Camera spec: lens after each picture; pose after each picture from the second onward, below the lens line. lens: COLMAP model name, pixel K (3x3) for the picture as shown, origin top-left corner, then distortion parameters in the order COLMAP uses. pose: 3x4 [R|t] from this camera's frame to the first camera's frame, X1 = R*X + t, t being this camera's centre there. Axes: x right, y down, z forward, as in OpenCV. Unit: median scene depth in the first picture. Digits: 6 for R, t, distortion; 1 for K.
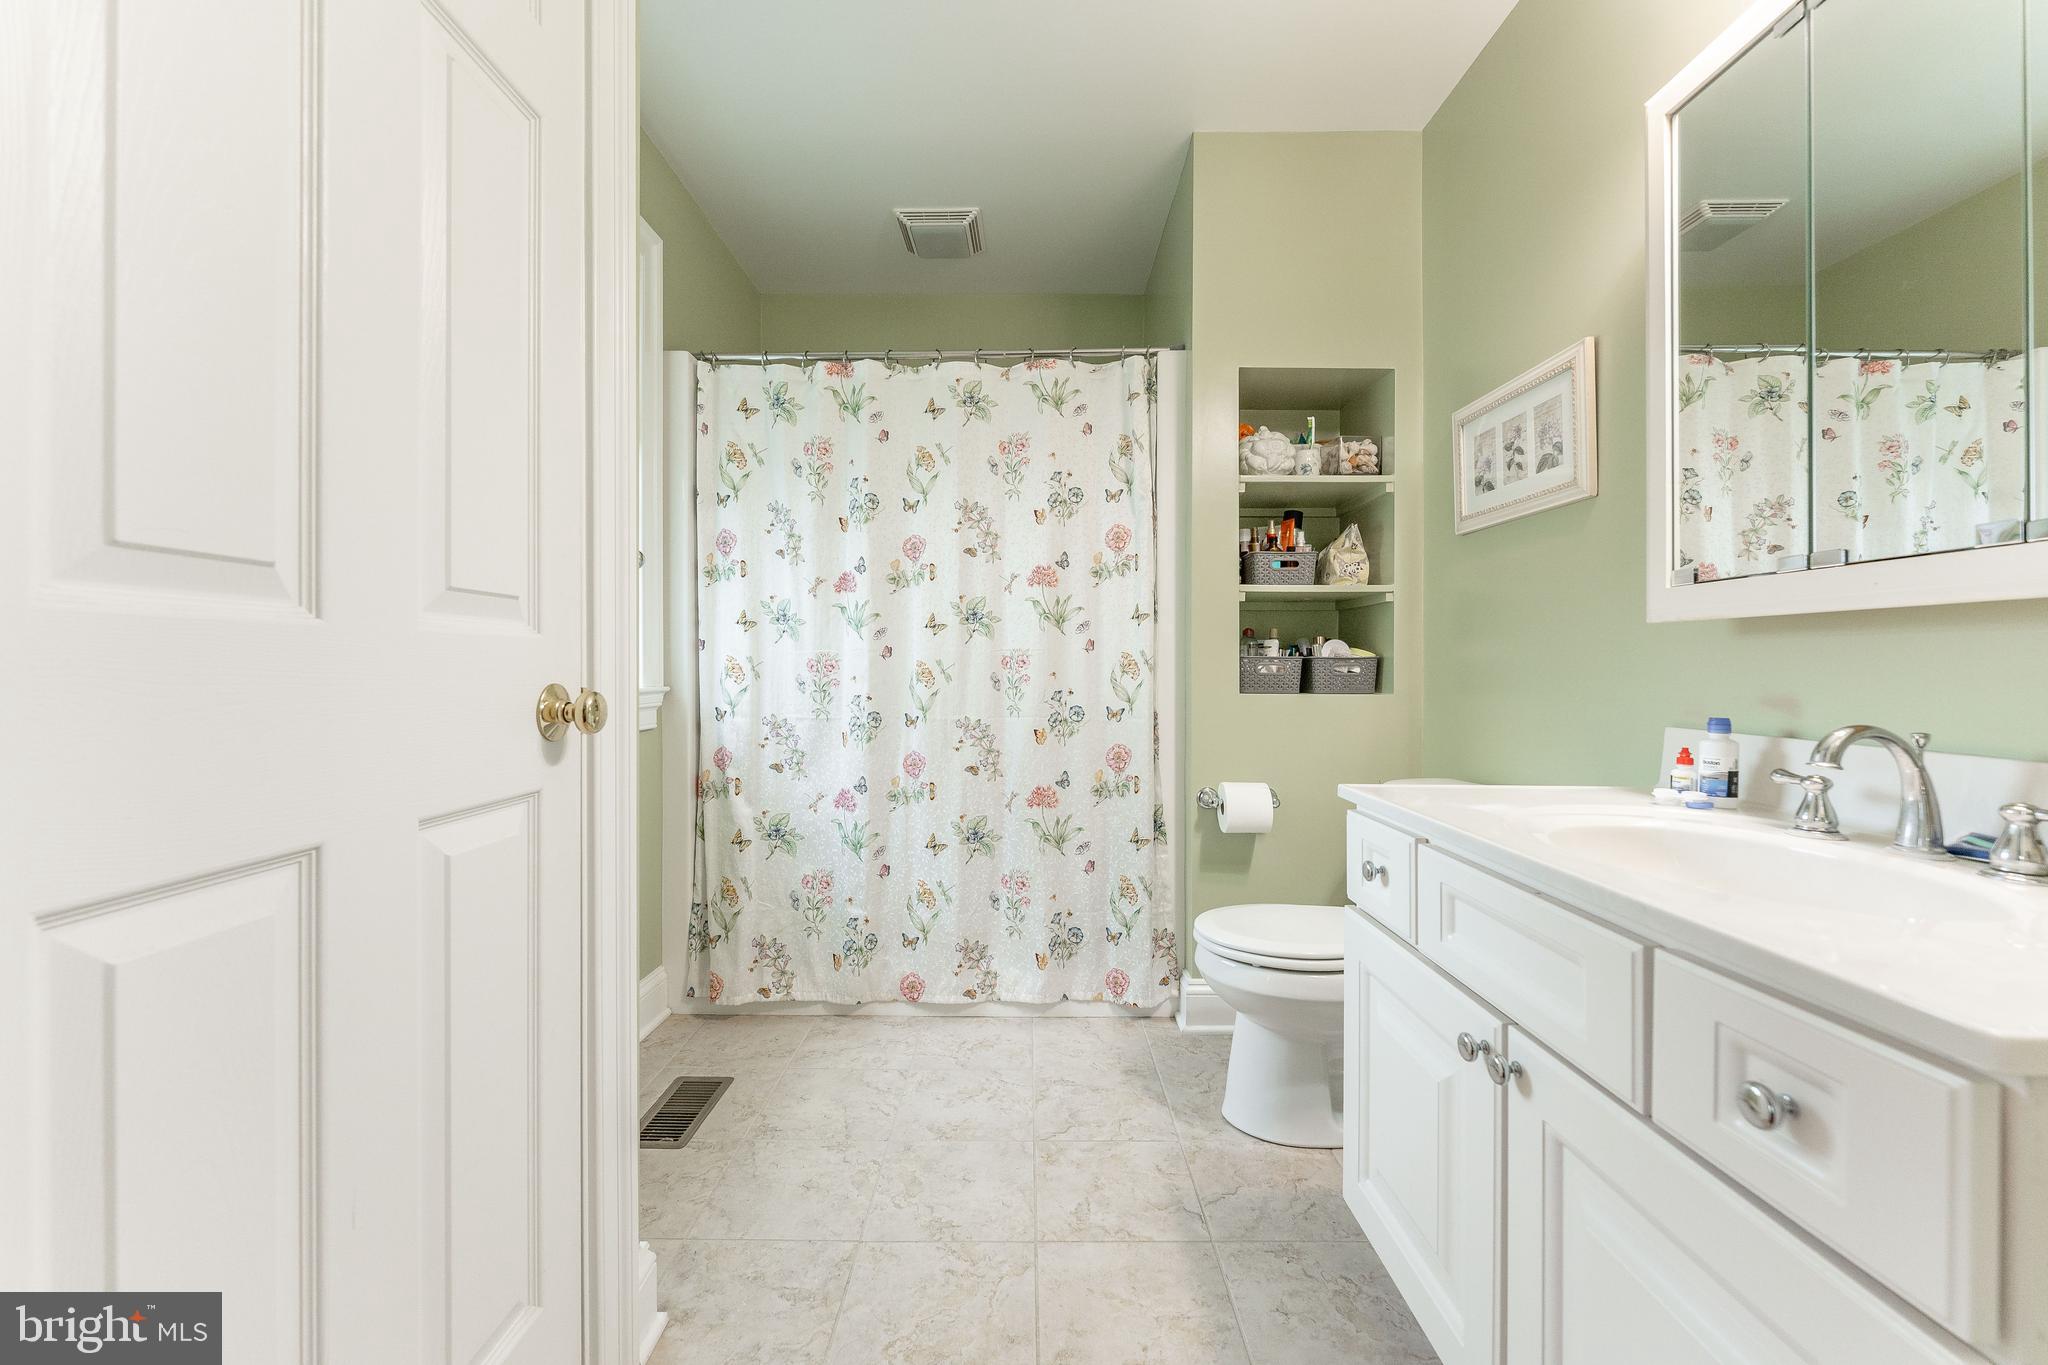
lens RADIAL K [[843.6, 0, 994.4], [0, 843.6, 674.3], [0, 0, 1]] dist [-0.001635, -0.000490]
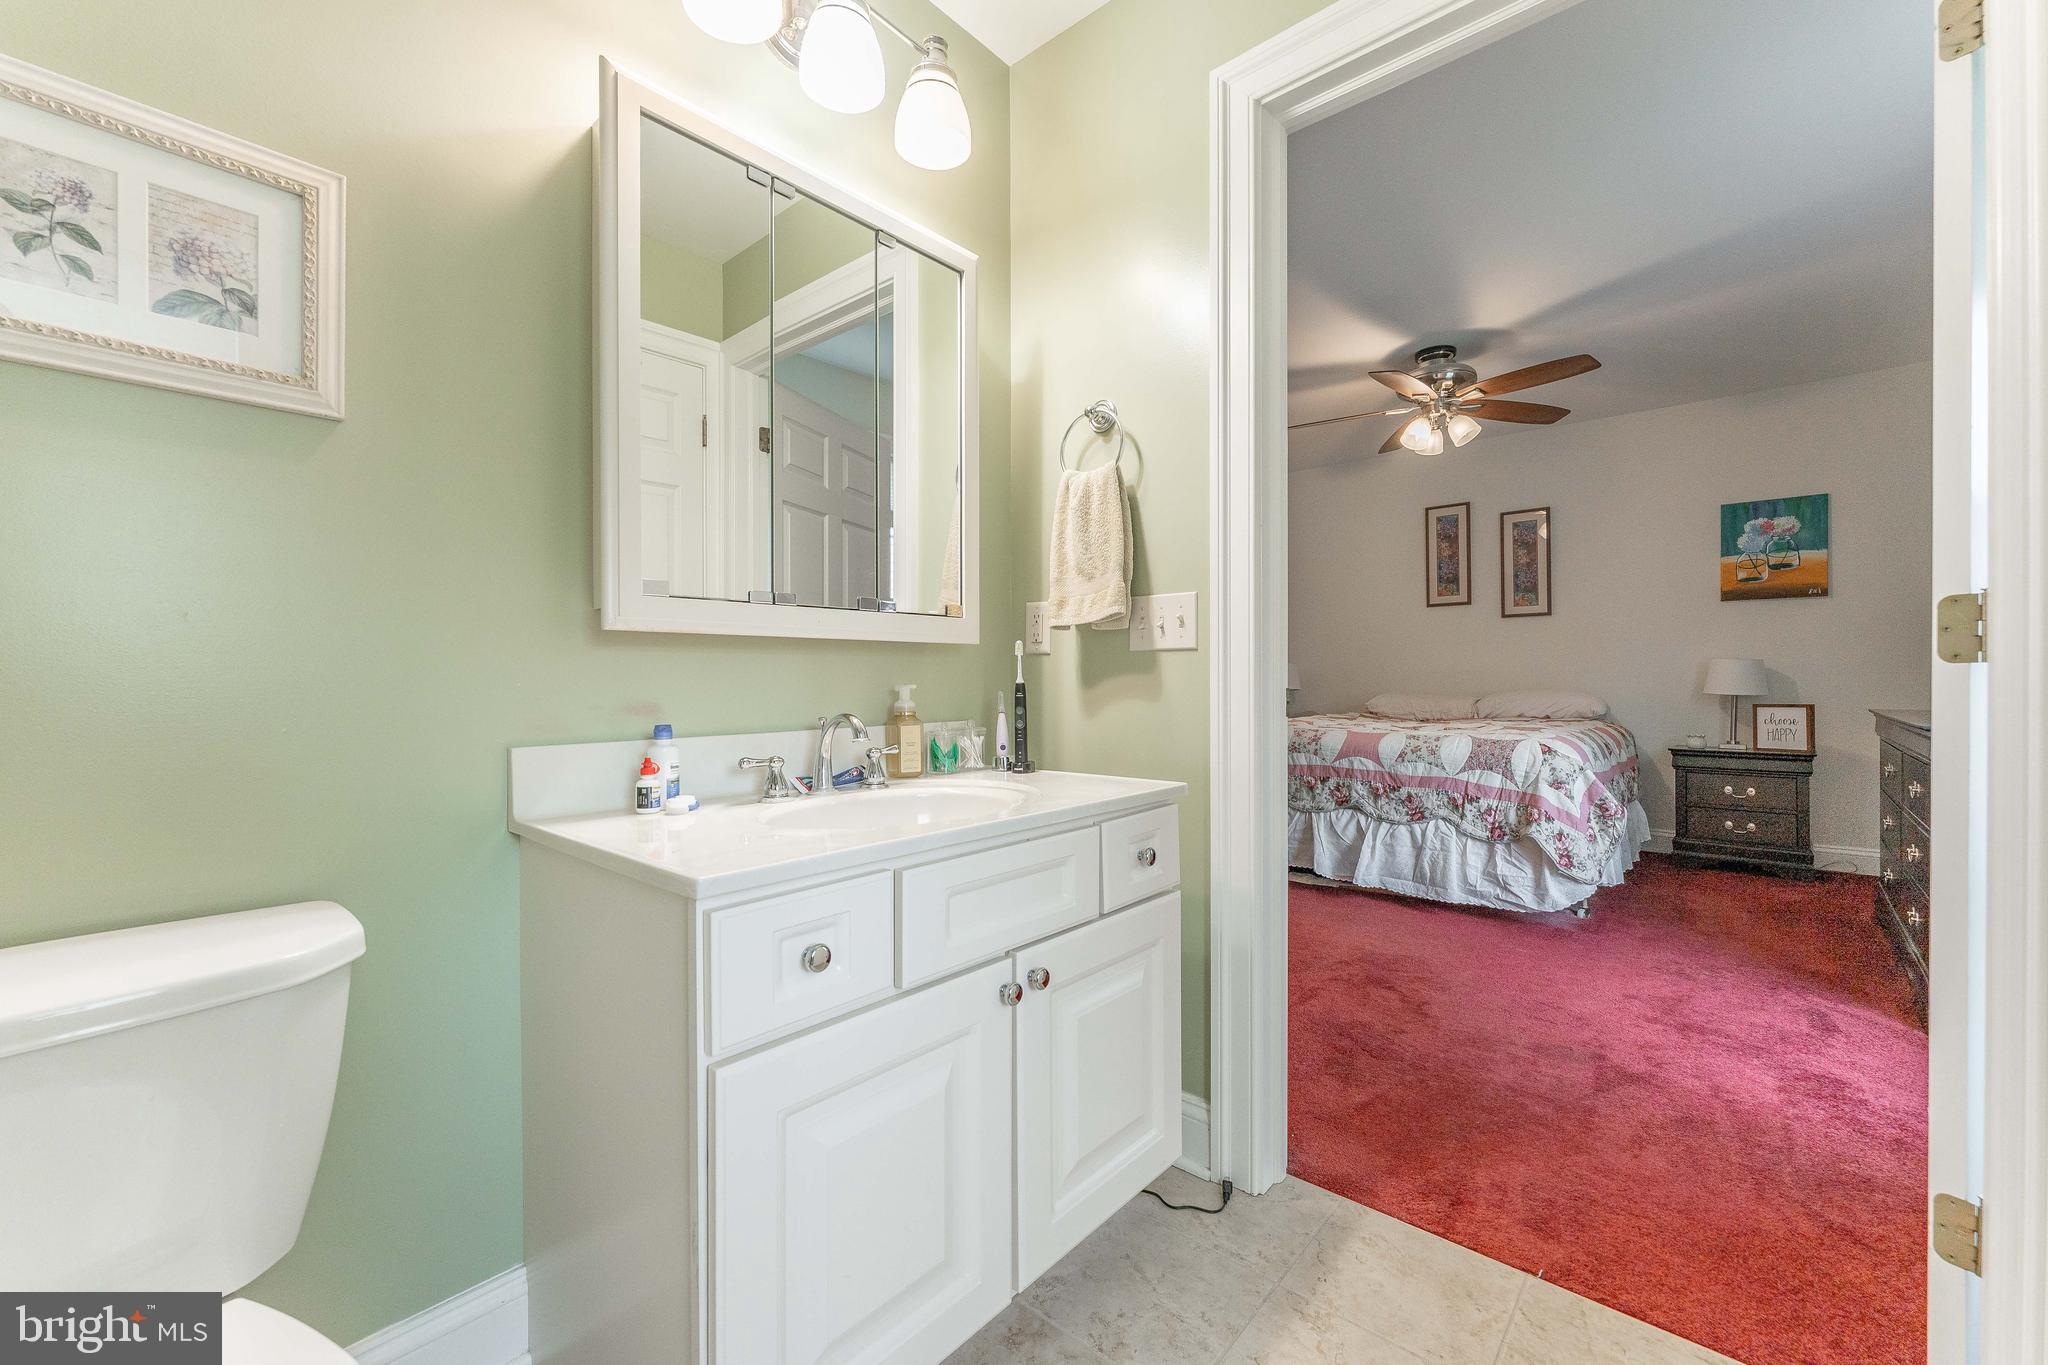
lens RADIAL K [[843.6, 0, 994.4], [0, 843.6, 674.3], [0, 0, 1]] dist [-0.001635, -0.000490]
pose [[-0.774449, -0.000854, 0.632636, -0.100118], [0.003981, 0.999973, 0.006223, -0.012420], [-0.632624, 0.007338, -0.774424, 1.099659]]
